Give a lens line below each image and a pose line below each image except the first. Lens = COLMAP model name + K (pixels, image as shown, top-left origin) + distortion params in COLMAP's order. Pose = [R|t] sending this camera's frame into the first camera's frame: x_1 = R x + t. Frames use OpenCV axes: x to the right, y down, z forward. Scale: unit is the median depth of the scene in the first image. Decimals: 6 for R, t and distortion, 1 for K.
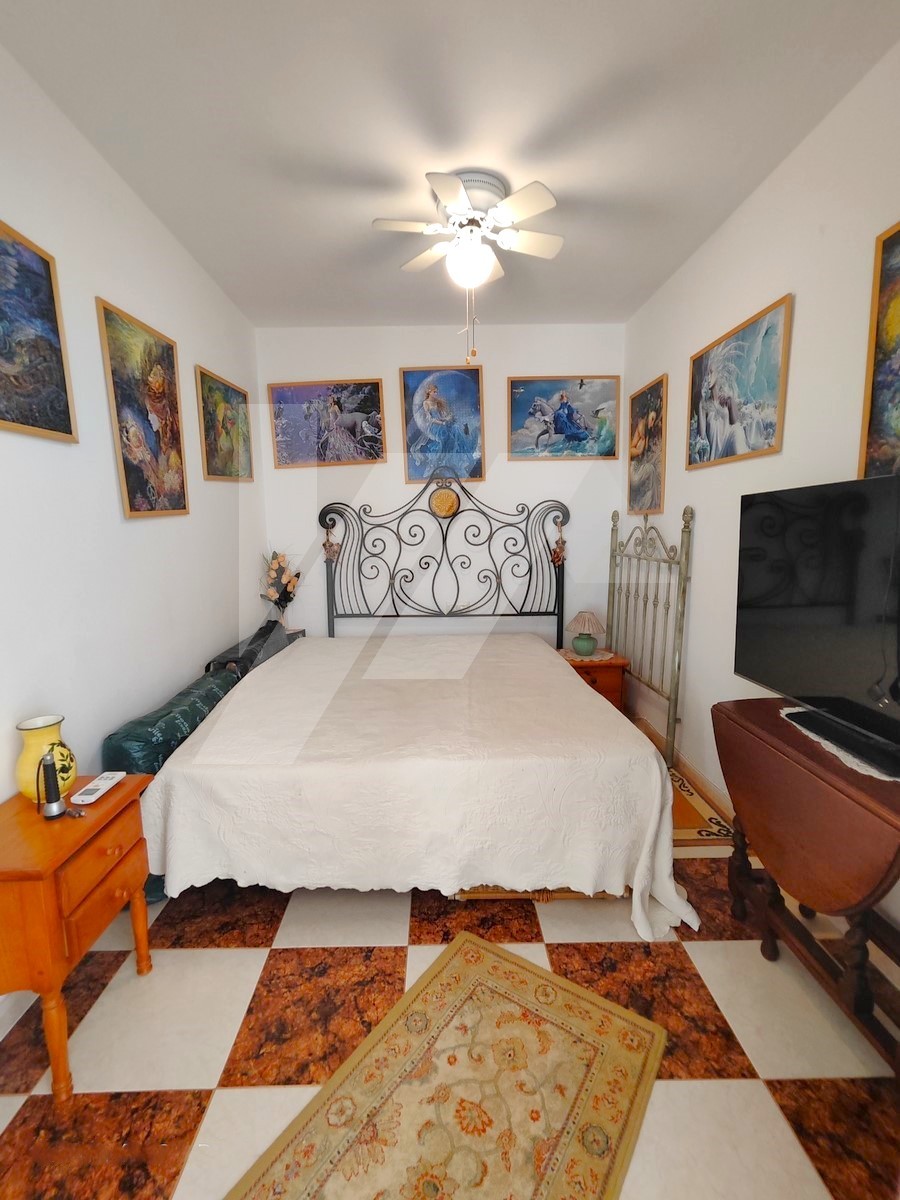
lens RADIAL K [[547.0, 0, 448.0], [0, 547.0, 596.2], [0, 0, 1]] dist [-0.001083, 0.001533]
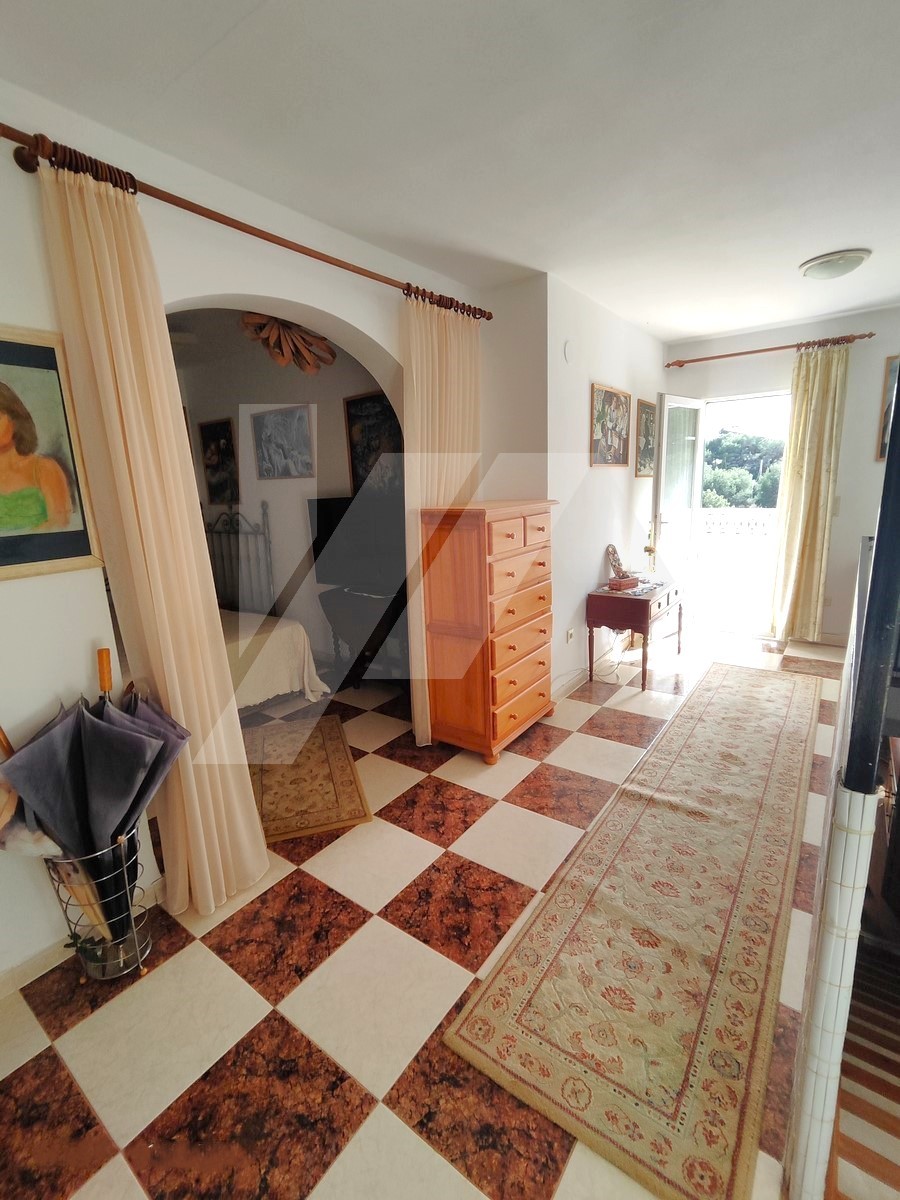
lens RADIAL K [[547.0, 0, 447.4], [0, 547.0, 598.2], [0, 0, 1]] dist [-0.001083, 0.001533]
pose [[0.609392, -0.194592, 0.768619, -0.692658], [0.144152, 0.980450, 0.133932, -0.009623], [-0.779655, 0.029181, 0.625529, -0.617136]]
